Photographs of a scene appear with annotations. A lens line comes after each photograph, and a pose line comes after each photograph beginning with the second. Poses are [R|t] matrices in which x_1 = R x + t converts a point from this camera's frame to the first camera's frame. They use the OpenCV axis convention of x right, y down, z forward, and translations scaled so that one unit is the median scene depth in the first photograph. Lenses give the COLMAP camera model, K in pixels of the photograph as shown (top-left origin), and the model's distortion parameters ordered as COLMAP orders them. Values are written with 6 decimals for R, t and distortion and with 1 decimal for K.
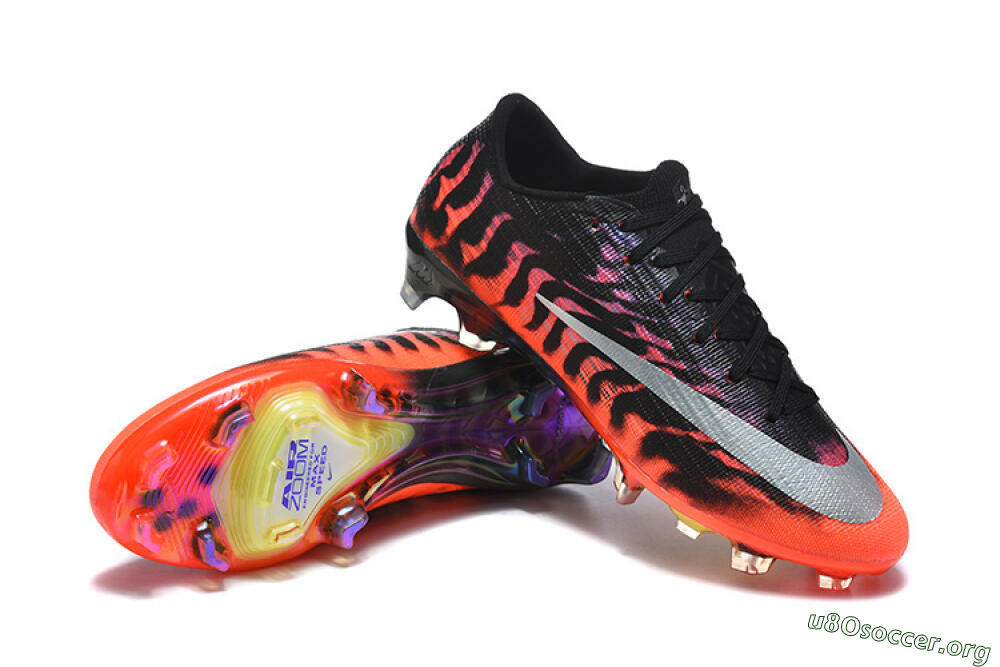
lens RADIAL K [[2636.0, 0, 500.0], [0, 2636.0, 333.5], [0, 0, 1]] dist [-0.059320, 0.433677]
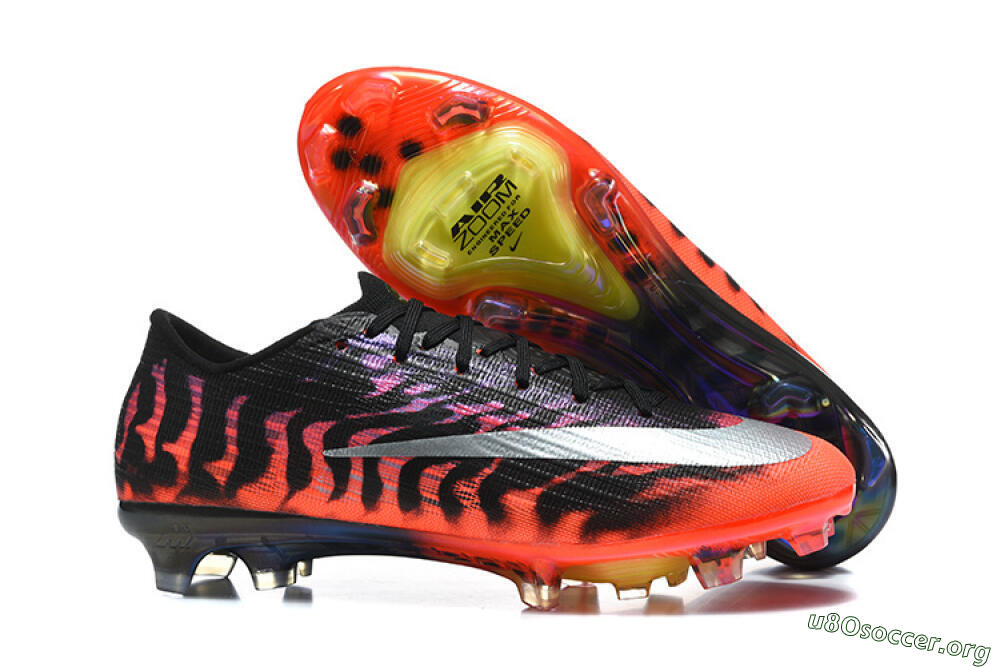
lens RADIAL K [[2636.0, 0, 500.0], [0, 2636.0, 333.5], [0, 0, 1]] dist [-0.059320, 0.433677]
pose [[0.801726, -0.443240, 0.400966, -0.259307], [0.559459, 0.792600, -0.242469, 0.188603], [-0.210333, 0.418718, 0.883423, 0.246035]]
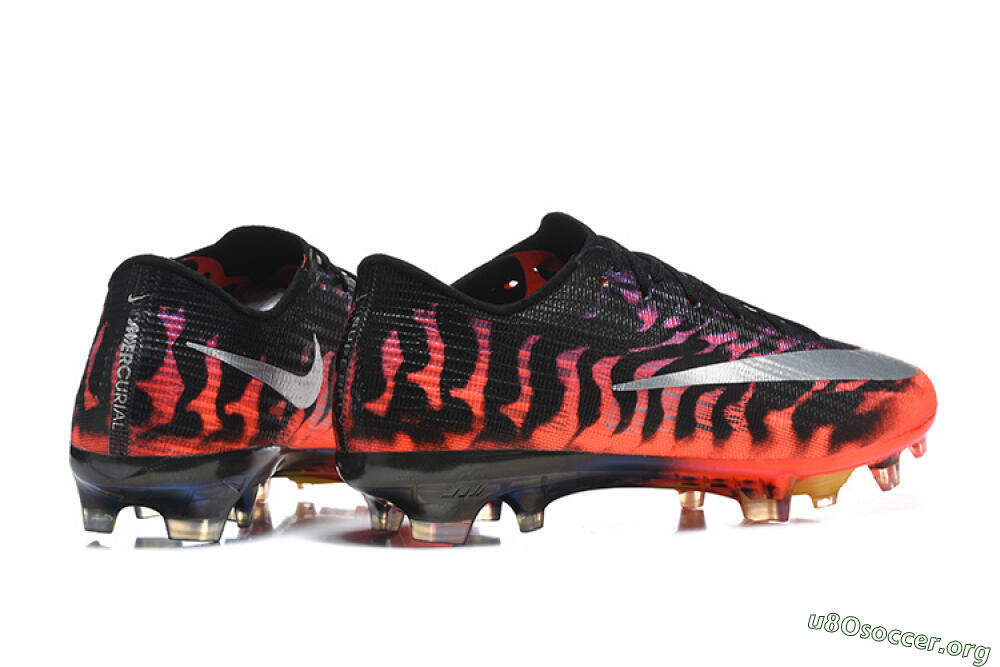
lens RADIAL K [[2636.0, 0, 500.0], [0, 2636.0, 333.5], [0, 0, 1]] dist [-0.059320, 0.433677]
pose [[0.307529, -0.462493, 0.831580, -0.692590], [0.610968, 0.765961, 0.200054, -0.219673], [-0.729482, 0.446547, 0.518124, 0.591677]]
